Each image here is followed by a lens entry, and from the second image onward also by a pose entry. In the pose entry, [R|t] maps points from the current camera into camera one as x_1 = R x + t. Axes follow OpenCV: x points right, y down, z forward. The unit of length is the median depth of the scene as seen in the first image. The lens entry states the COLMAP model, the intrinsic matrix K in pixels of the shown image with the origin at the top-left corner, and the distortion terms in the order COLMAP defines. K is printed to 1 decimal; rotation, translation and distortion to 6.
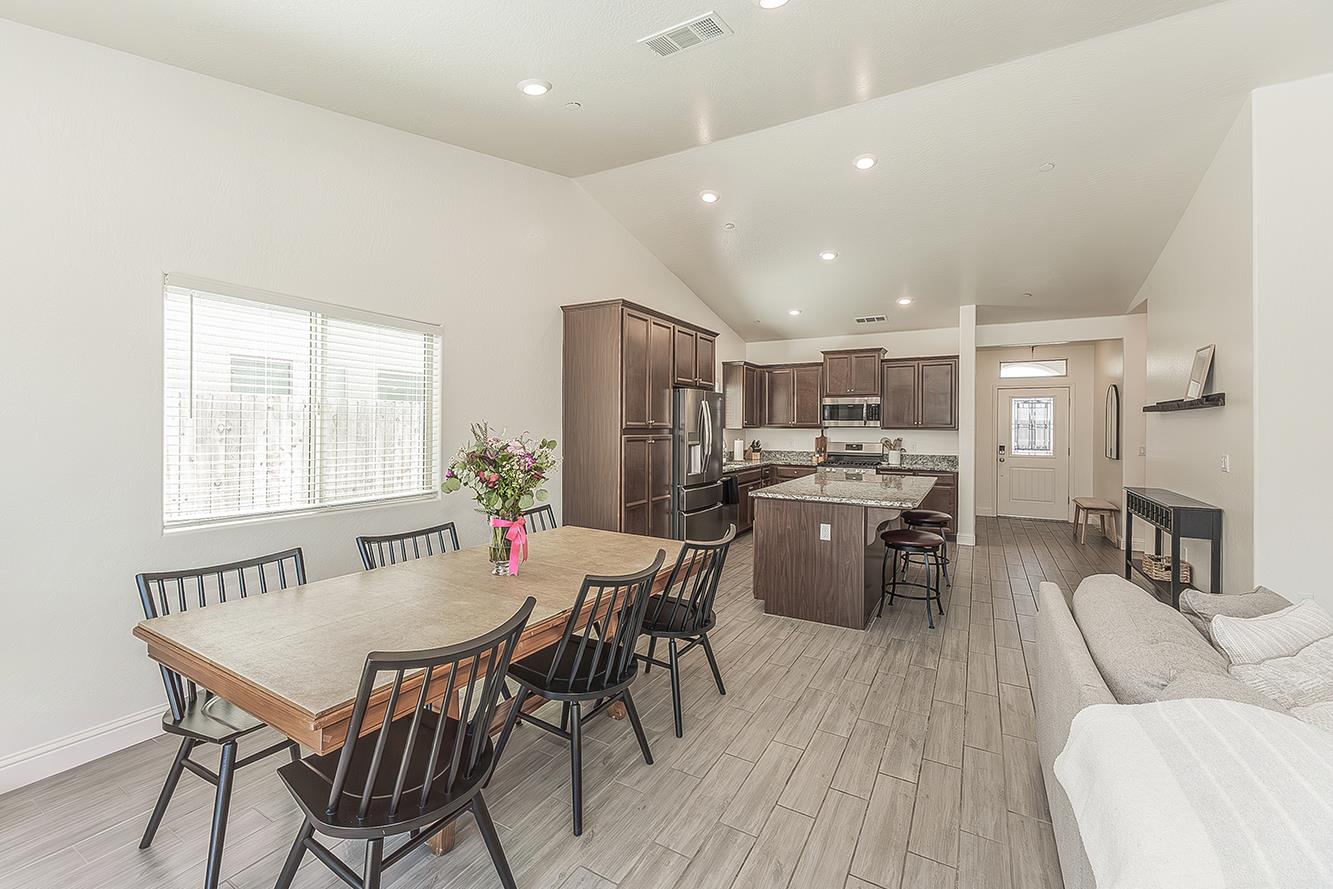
lens RADIAL K [[558.6, 0, 657.1], [0, 558.6, 431.1], [0, 0, 1]] dist [0.008629, -0.002627]
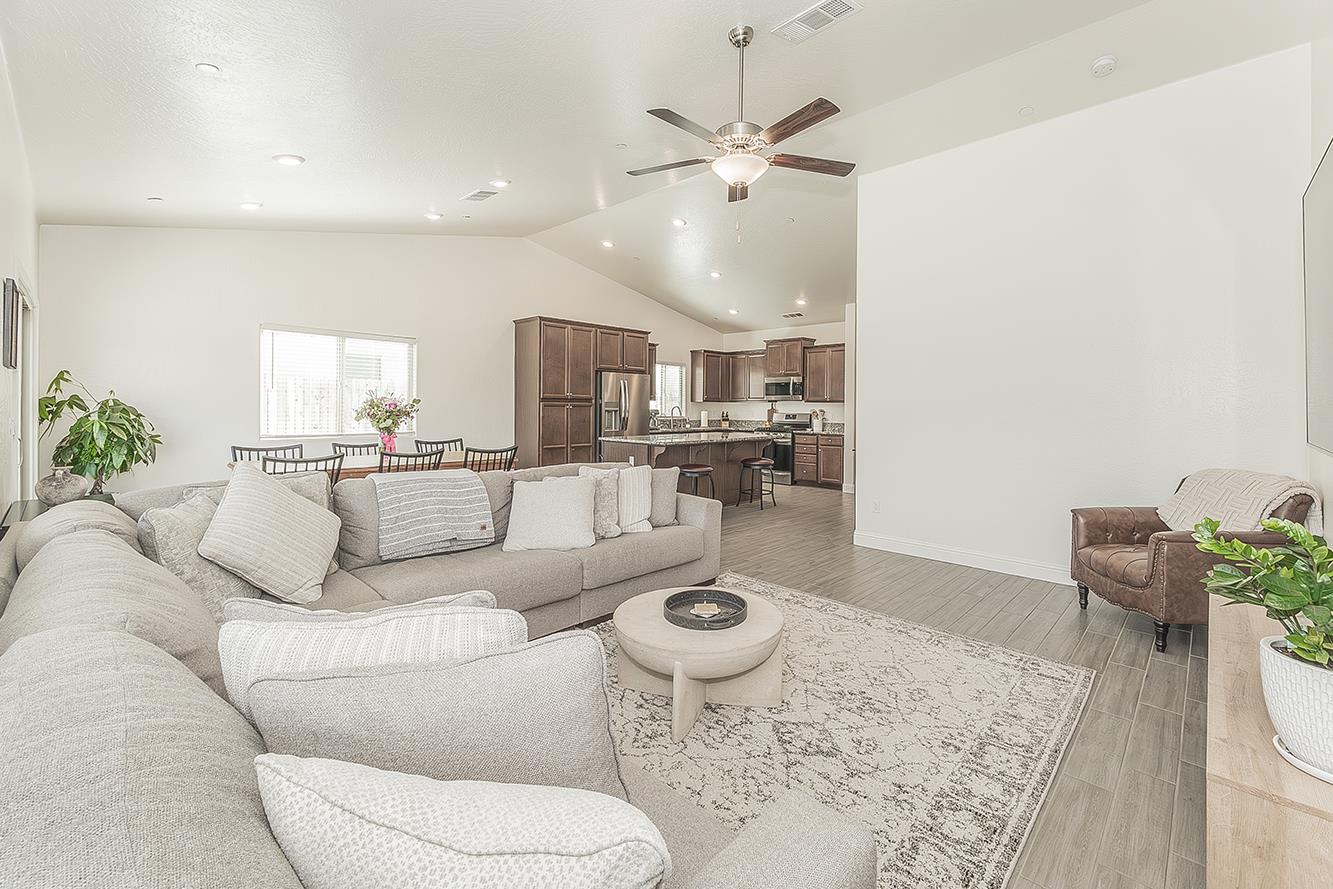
lens RADIAL K [[558.6, 0, 700.5], [0, 558.6, 409.5], [0, 0, 1]] dist [0.008629, -0.002627]
pose [[0.977026, 0.004761, -0.213065, 0.484011], [-0.005864, 0.999972, -0.004546, 0.021973], [0.213038, 0.005691, 0.977027, -0.299915]]
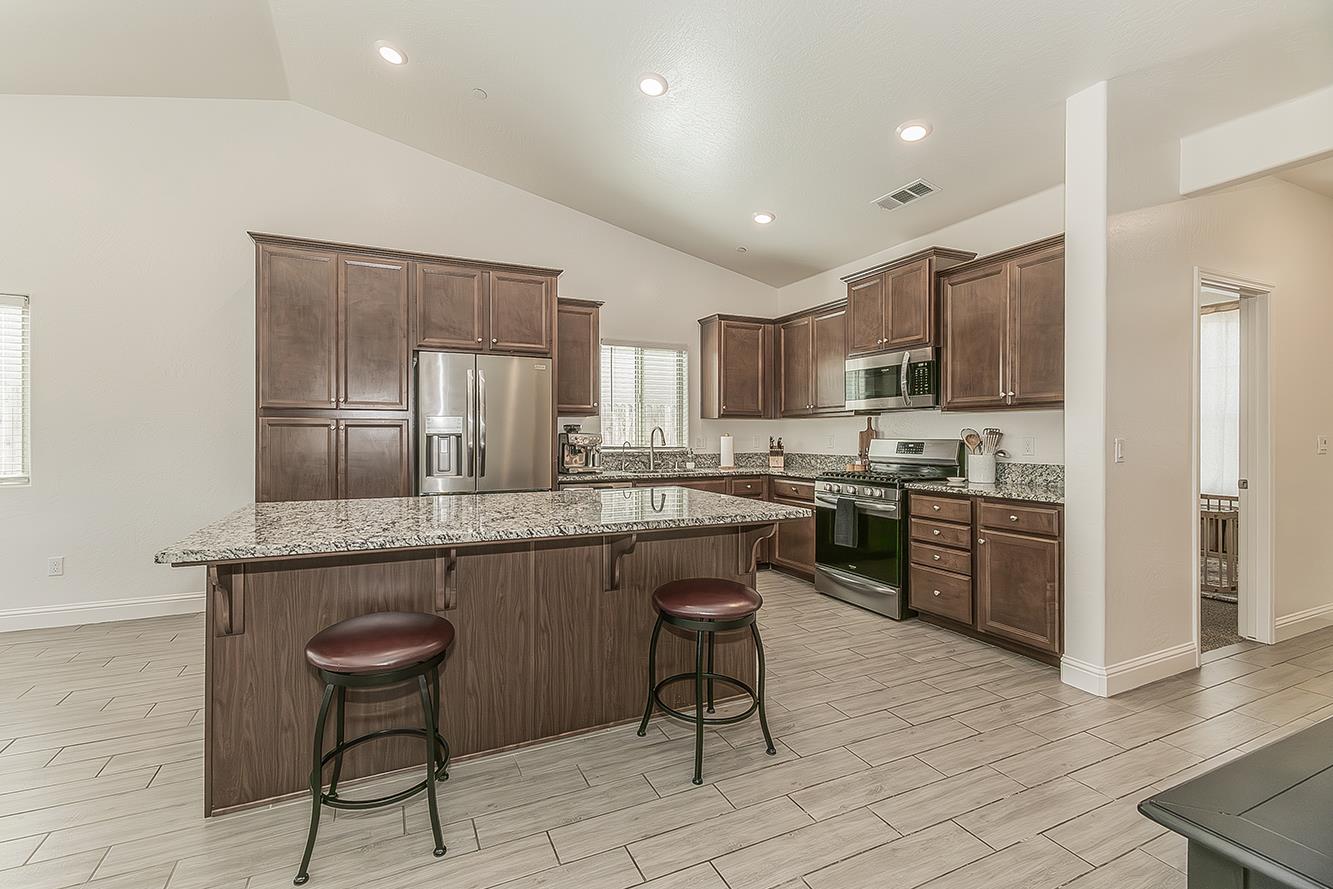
lens RADIAL K [[558.6, 0, 618.5], [0, 558.6, 435.6], [0, 0, 1]] dist [0.008629, -0.002627]
pose [[0.797777, -0.004832, -0.602934, 0.519674], [-0.001597, 0.999947, -0.010127, 0.026353], [0.602951, 0.009042, 0.797727, 0.470527]]
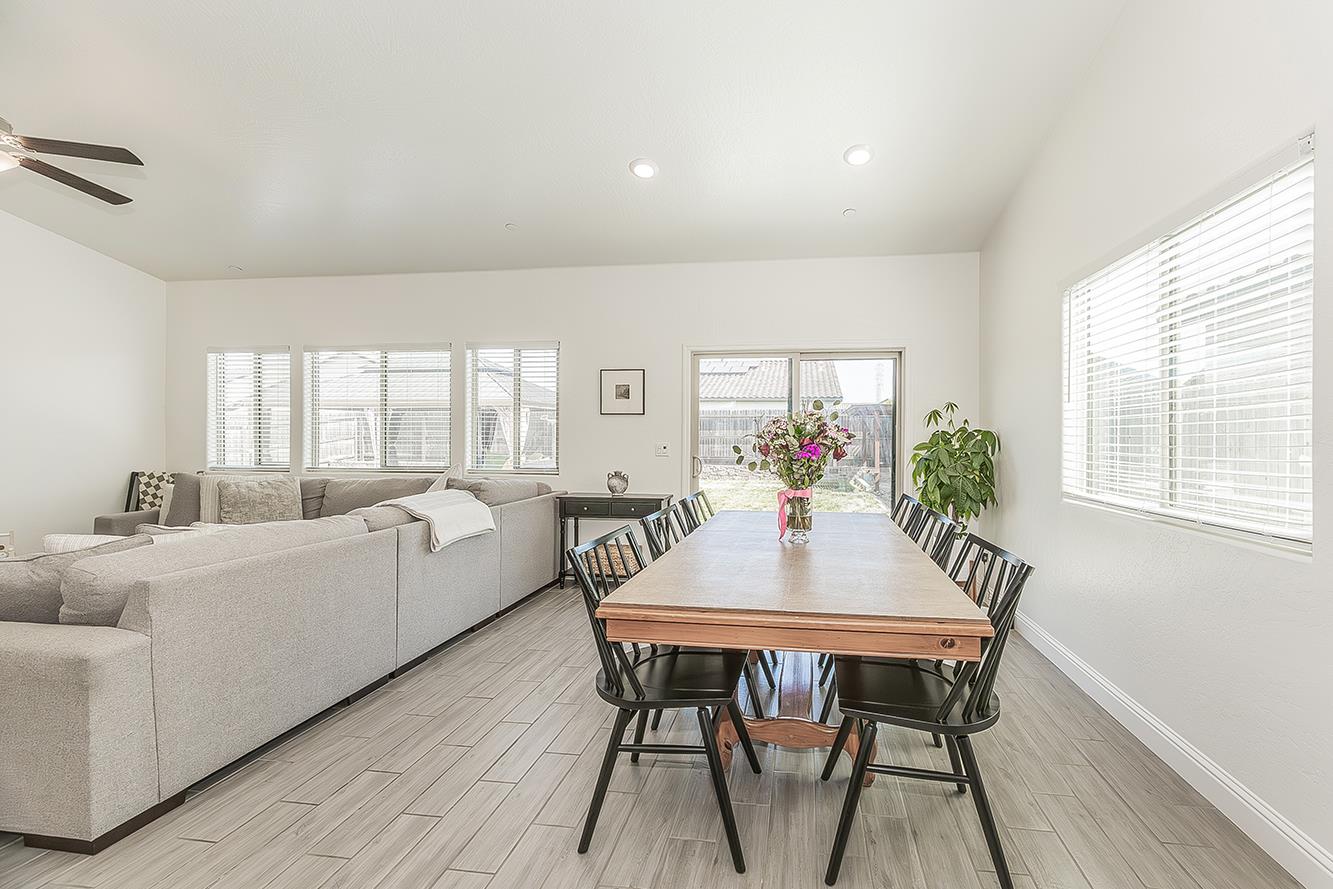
lens RADIAL K [[558.6, 0, 729.7], [0, 558.6, 444.0], [0, 0, 1]] dist [0.008629, -0.002627]
pose [[-0.924600, -0.009532, -0.380820, 0.086010], [-0.013749, 0.999871, 0.008355, 0.022846], [0.380691, 0.012961, -0.924611, 0.675136]]
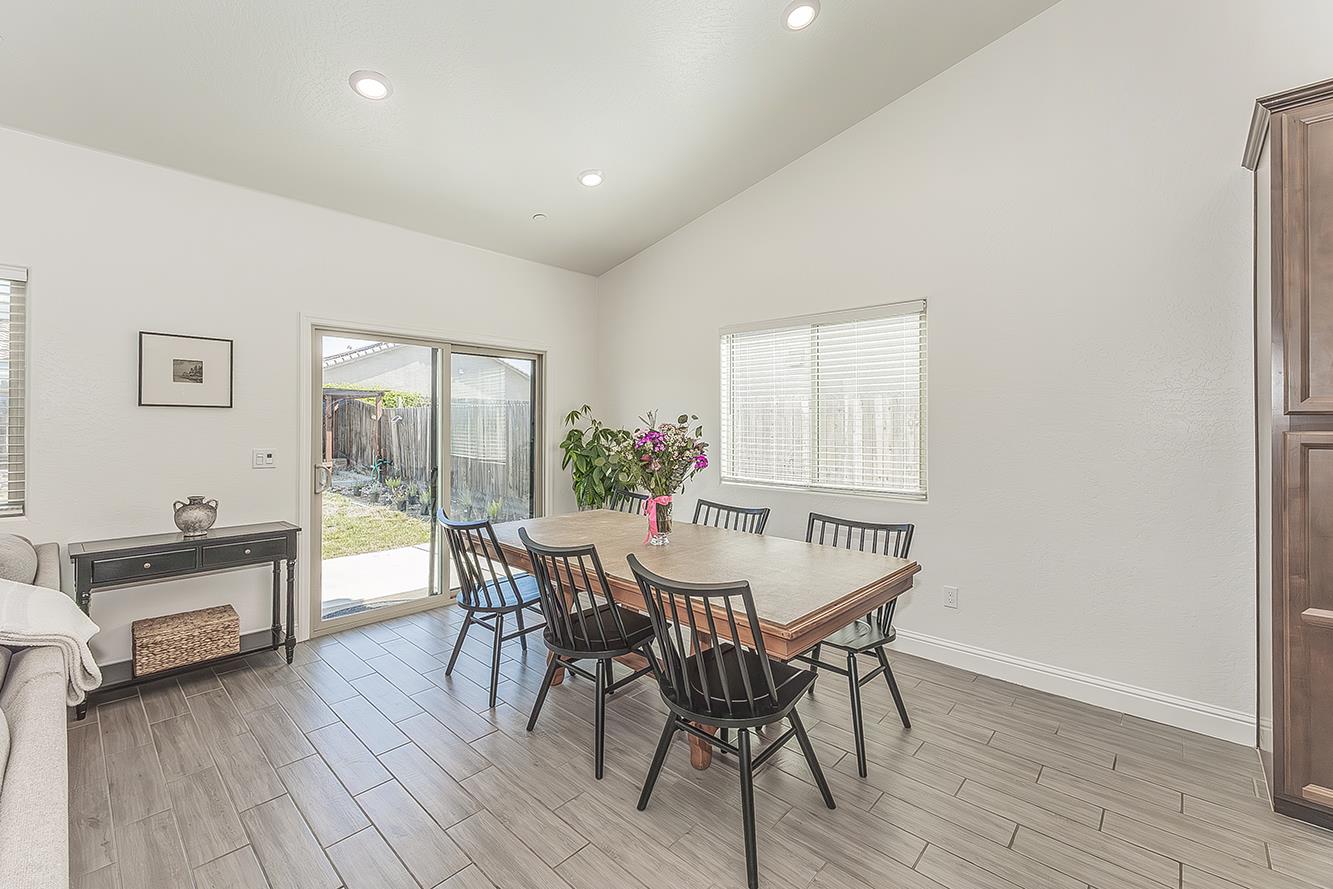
lens RADIAL K [[558.6, 0, 663.4], [0, 558.6, 423.5], [0, 0, 1]] dist [0.008629, -0.002627]
pose [[-0.227303, -0.010305, -0.973769, 0.293775], [-0.010129, 0.999915, -0.008217, 0.006474], [0.973771, 0.007995, -0.227388, 0.444636]]
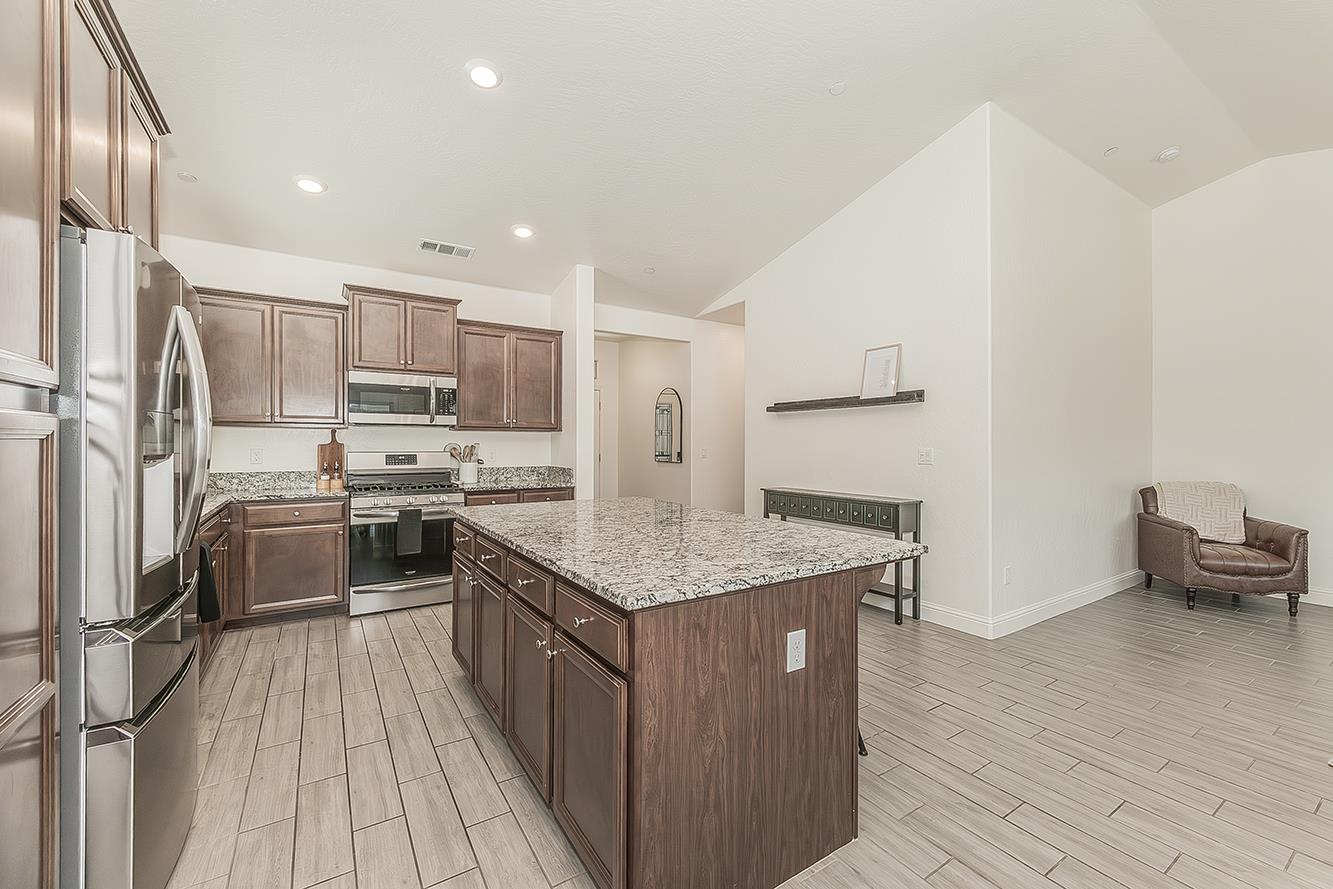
lens RADIAL K [[558.6, 0, 723.6], [0, 558.6, 443.4], [0, 0, 1]] dist [0.008629, -0.002627]
pose [[0.413785, -0.005010, 0.910361, -0.055157], [0.008453, 0.999963, 0.001660, 0.015500], [-0.910335, 0.007009, 0.413812, 0.509273]]
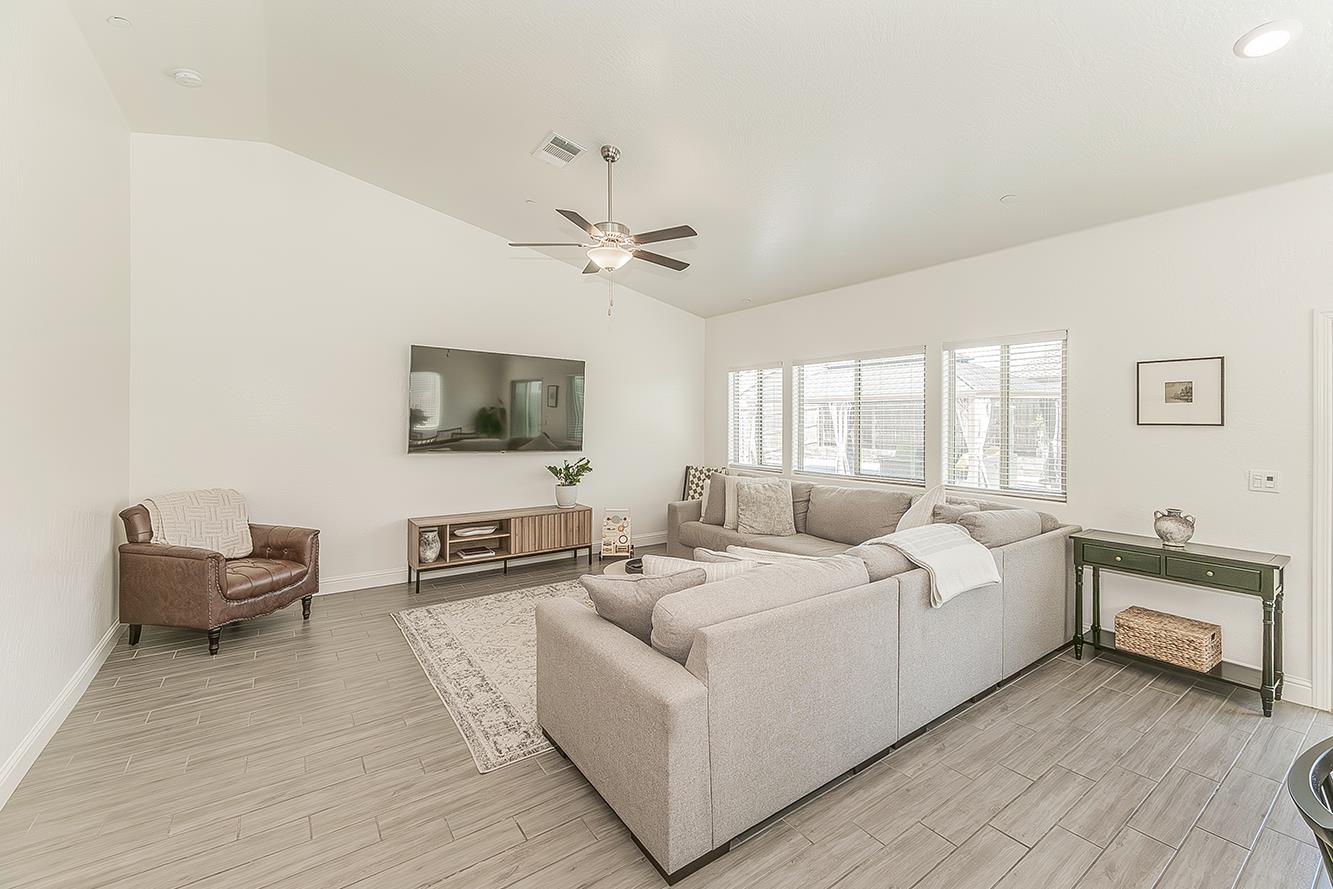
lens RADIAL K [[558.6, 0, 688.7], [0, 558.6, 419.8], [0, 0, 1]] dist [0.008629, -0.002627]
pose [[-0.914880, -0.009949, 0.403603, 0.133881], [-0.007247, 0.999940, 0.008221, -0.012441], [-0.403661, 0.004597, -0.914897, 0.584541]]
